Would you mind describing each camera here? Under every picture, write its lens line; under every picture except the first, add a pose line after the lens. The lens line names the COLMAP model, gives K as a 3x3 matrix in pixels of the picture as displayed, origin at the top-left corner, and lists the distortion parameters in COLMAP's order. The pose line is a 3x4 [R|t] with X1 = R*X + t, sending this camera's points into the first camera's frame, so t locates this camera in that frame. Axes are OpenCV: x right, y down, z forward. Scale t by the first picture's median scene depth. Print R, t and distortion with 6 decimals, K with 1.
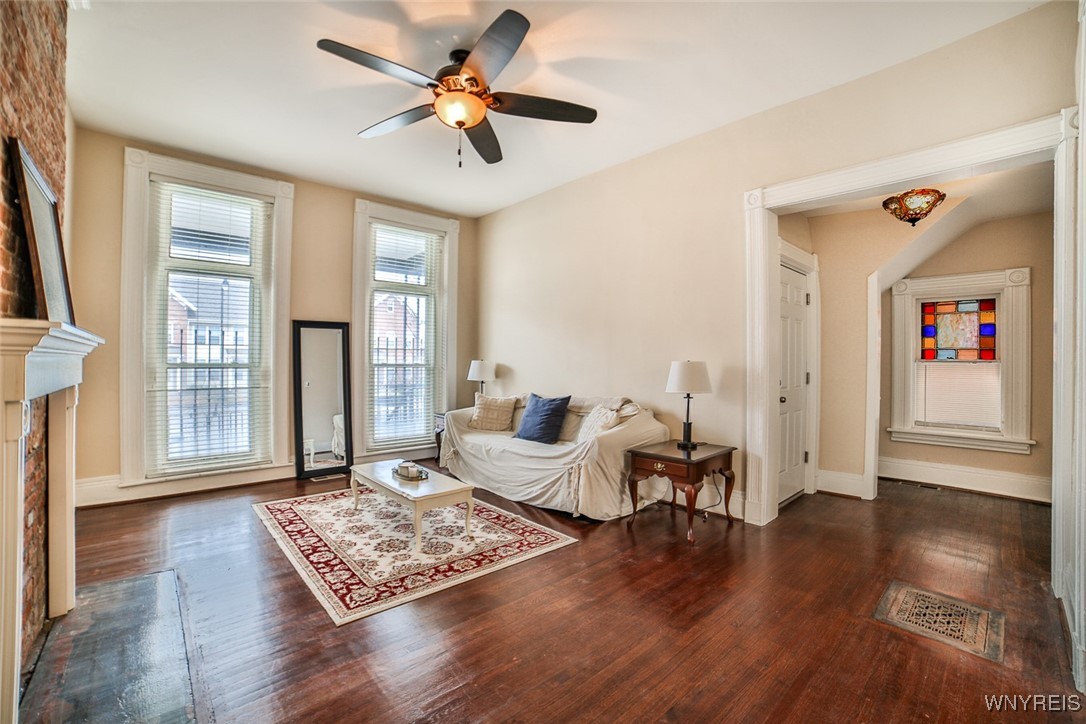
lens RADIAL K [[462.8, 0, 540.4], [0, 462.8, 361.4], [0, 0, 1]] dist [-0.117739, 0.043676]
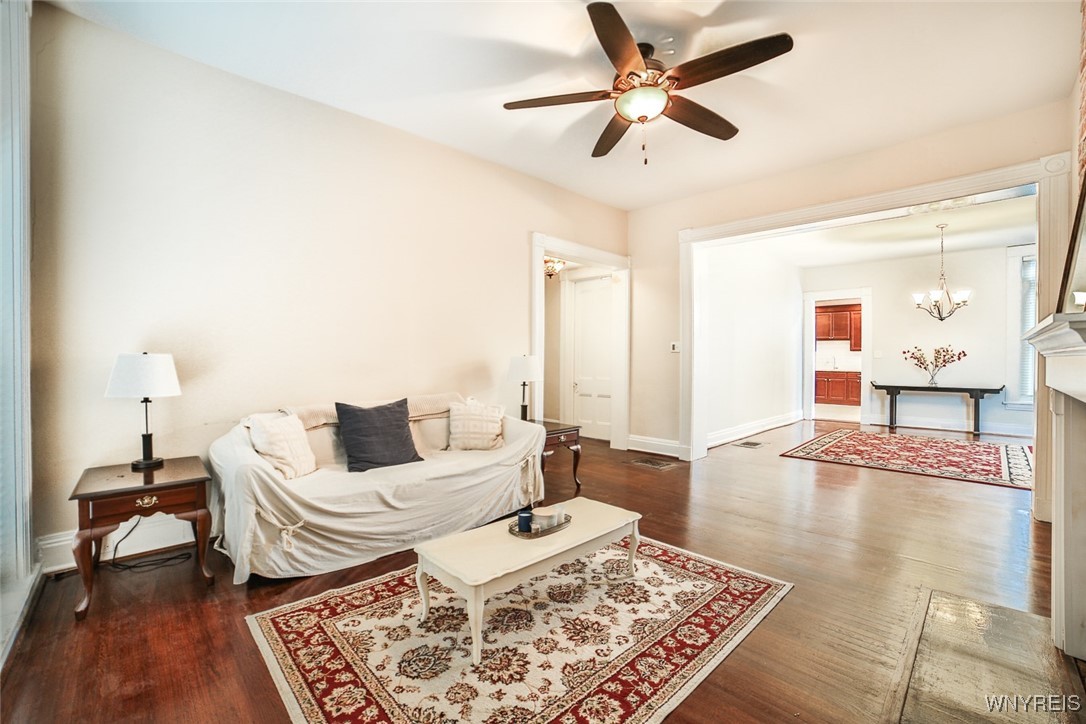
lens RADIAL K [[462.8, 0, 540.4], [0, 462.8, 361.4], [0, 0, 1]] dist [-0.117739, 0.043676]
pose [[-0.029192, -0.015453, 0.999454, -1.106292], [-0.004162, 0.999874, 0.015338, -0.005271], [-0.999565, -0.003712, -0.029253, 1.183285]]
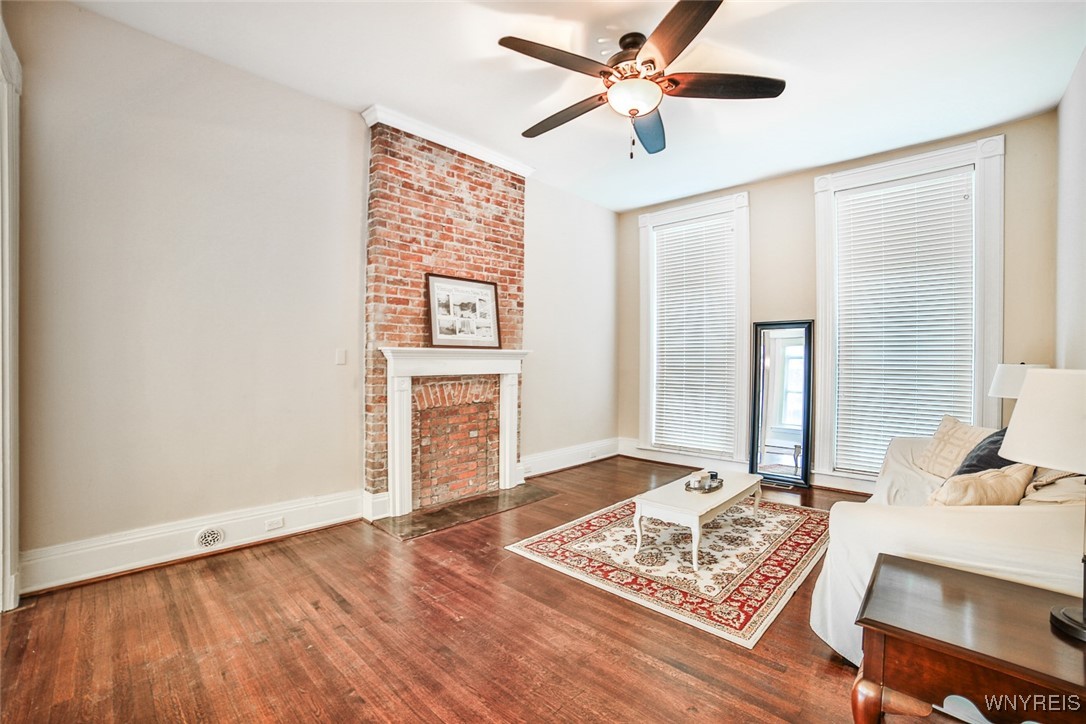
lens RADIAL K [[462.8, 0, 540.4], [0, 462.8, 361.4], [0, 0, 1]] dist [-0.117739, 0.043676]
pose [[0.065585, 0.002911, -0.997843, 0.704819], [-0.005410, 0.999982, 0.002561, -0.006063], [0.997832, 0.005231, 0.065599, 0.702243]]
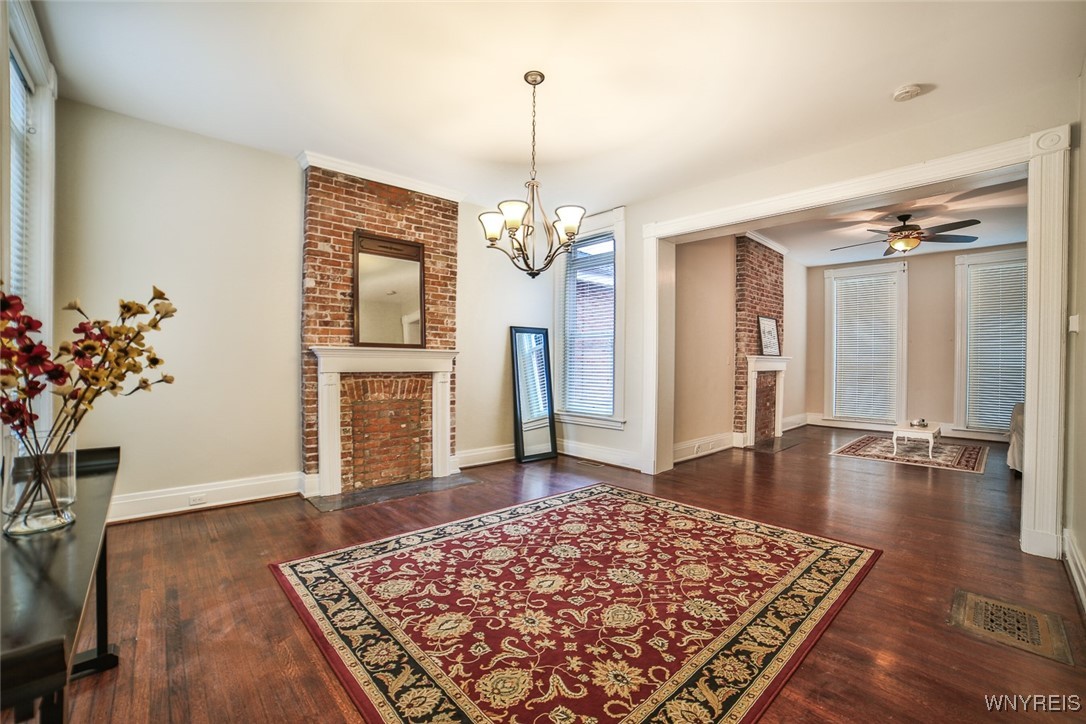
lens RADIAL K [[462.8, 0, 540.4], [0, 462.8, 361.4], [0, 0, 1]] dist [-0.117739, 0.043676]
pose [[0.008786, -0.002569, -0.999958, 1.715788], [-0.009214, 0.999954, -0.002650, 0.006587], [0.999919, 0.009236, 0.008761, -0.666290]]
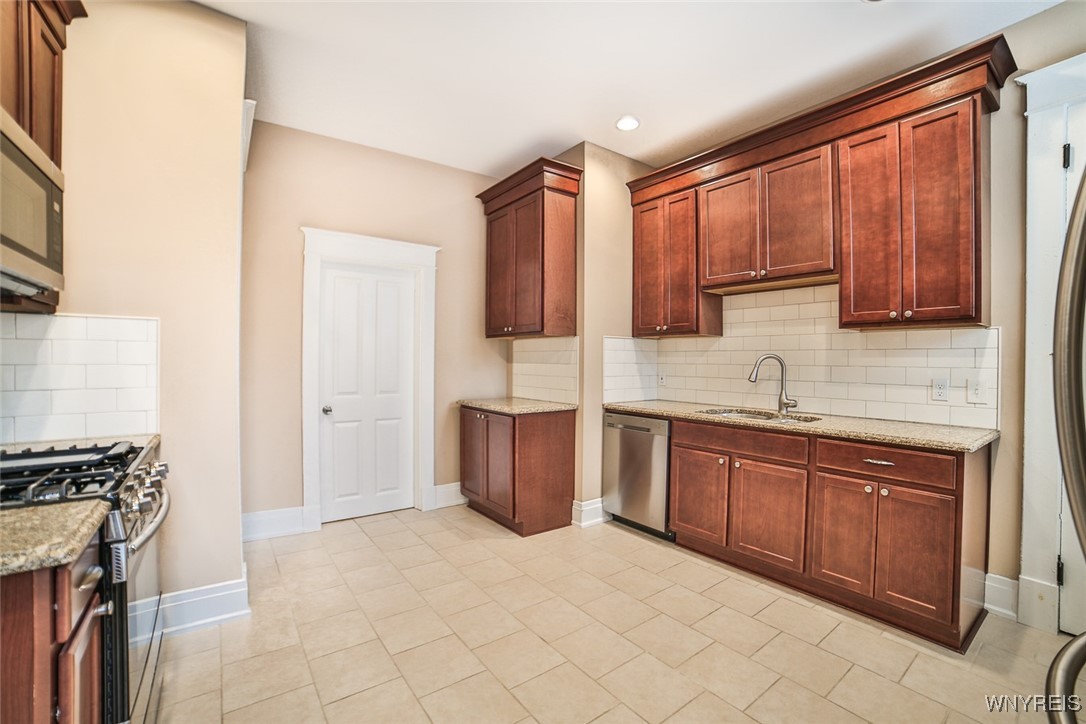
lens RADIAL K [[462.8, 0, 540.4], [0, 462.8, 361.4], [0, 0, 1]] dist [-0.117739, 0.043676]
pose [[0.110320, -0.011445, 0.993830, 1.859132], [-0.004143, 0.999920, 0.011975, 0.003686], [-0.993887, -0.005438, 0.110264, -1.228236]]
